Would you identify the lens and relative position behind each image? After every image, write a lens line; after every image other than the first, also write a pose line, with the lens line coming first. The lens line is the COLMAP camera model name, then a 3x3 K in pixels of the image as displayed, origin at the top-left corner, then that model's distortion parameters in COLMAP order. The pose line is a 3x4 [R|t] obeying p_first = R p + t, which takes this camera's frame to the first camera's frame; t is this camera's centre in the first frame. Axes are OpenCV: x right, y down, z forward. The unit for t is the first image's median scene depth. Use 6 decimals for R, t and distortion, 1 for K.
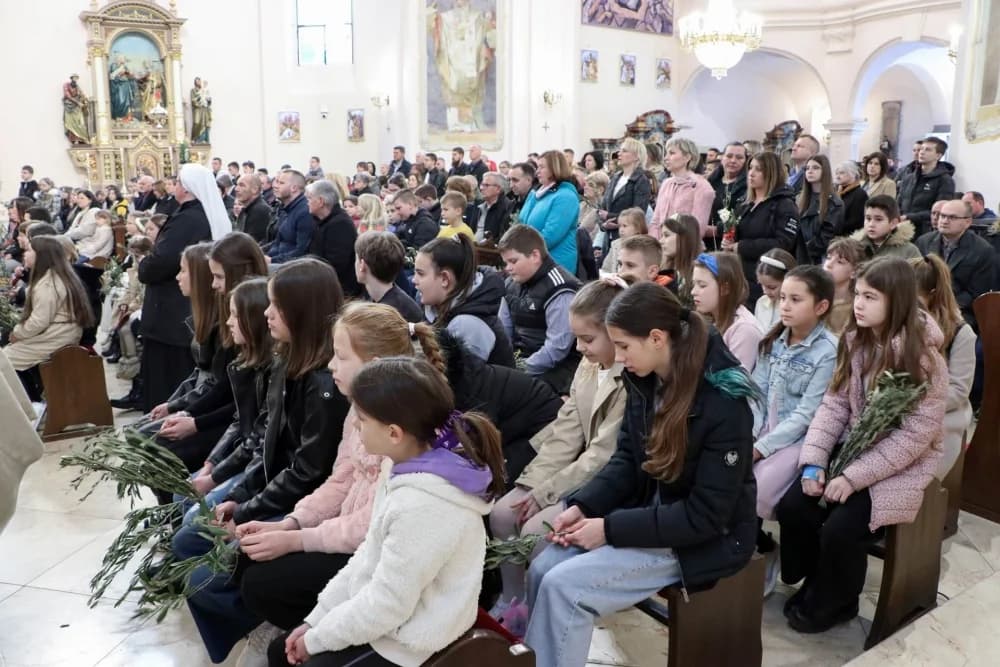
lens RADIAL K [[818.4, 0, 500.0], [0, 818.4, 333.5], [0, 0, 1]] dist [-0.184892, 0.162883]
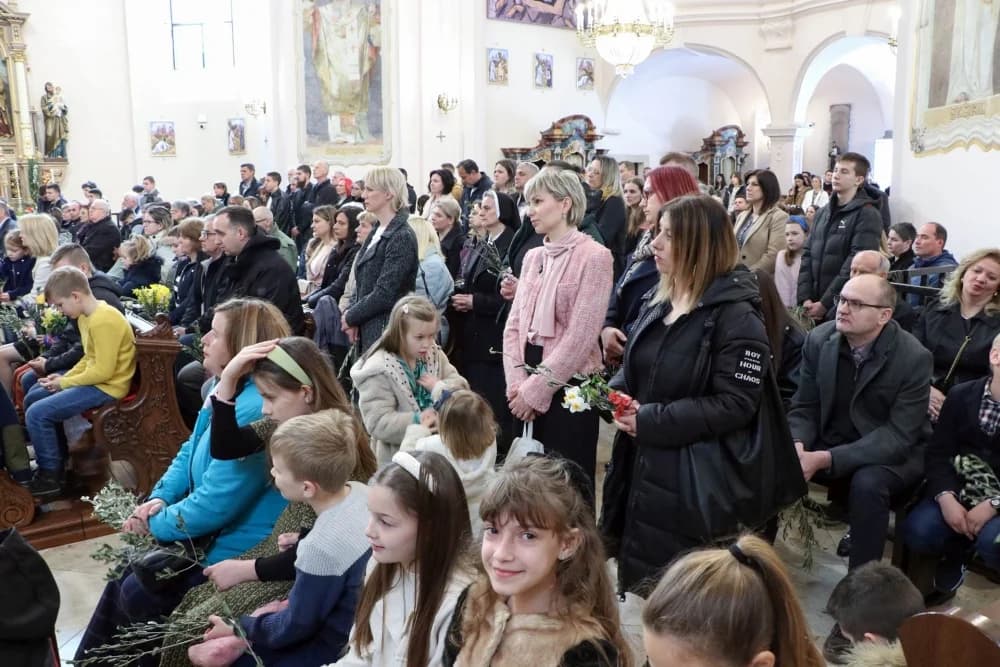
lens RADIAL K [[818.4, 0, 500.0], [0, 818.4, 333.5], [0, 0, 1]] dist [-0.184892, 0.162883]
pose [[0.999282, -0.012044, 0.035936, 0.085330], [0.012283, 0.999904, -0.006441, -0.035728], [-0.035855, 0.006877, 0.999333, 0.125171]]
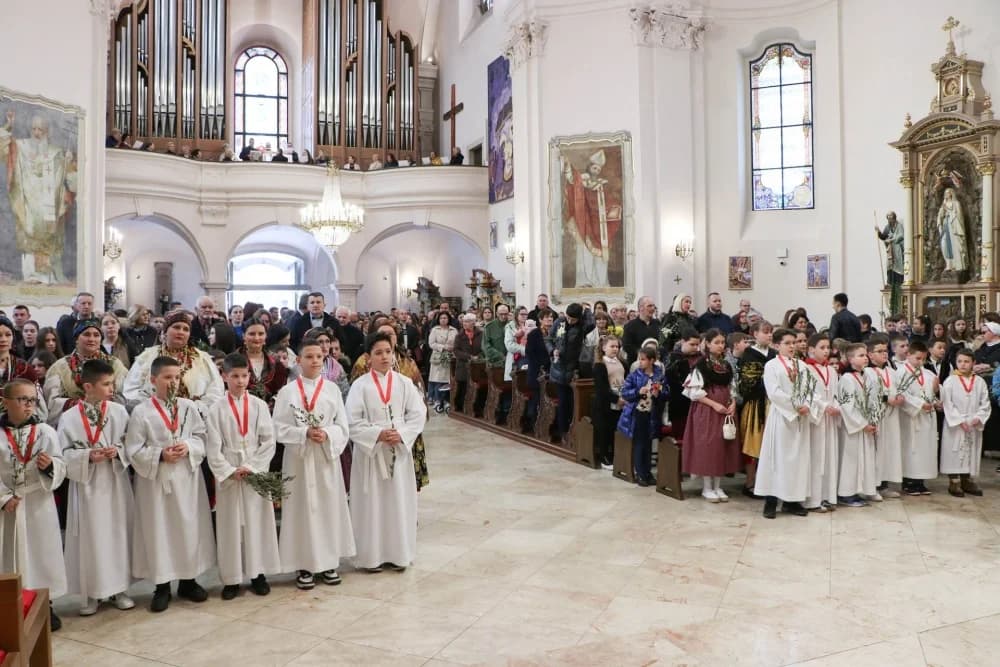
lens RADIAL K [[818.4, 0, 500.0], [0, 818.4, 333.5], [0, 0, 1]] dist [-0.184892, 0.162883]
pose [[0.198309, -0.020207, 0.979931, -0.739412], [0.200862, 0.979406, -0.020453, -0.084628], [-0.959337, 0.200887, 0.198284, 0.385286]]
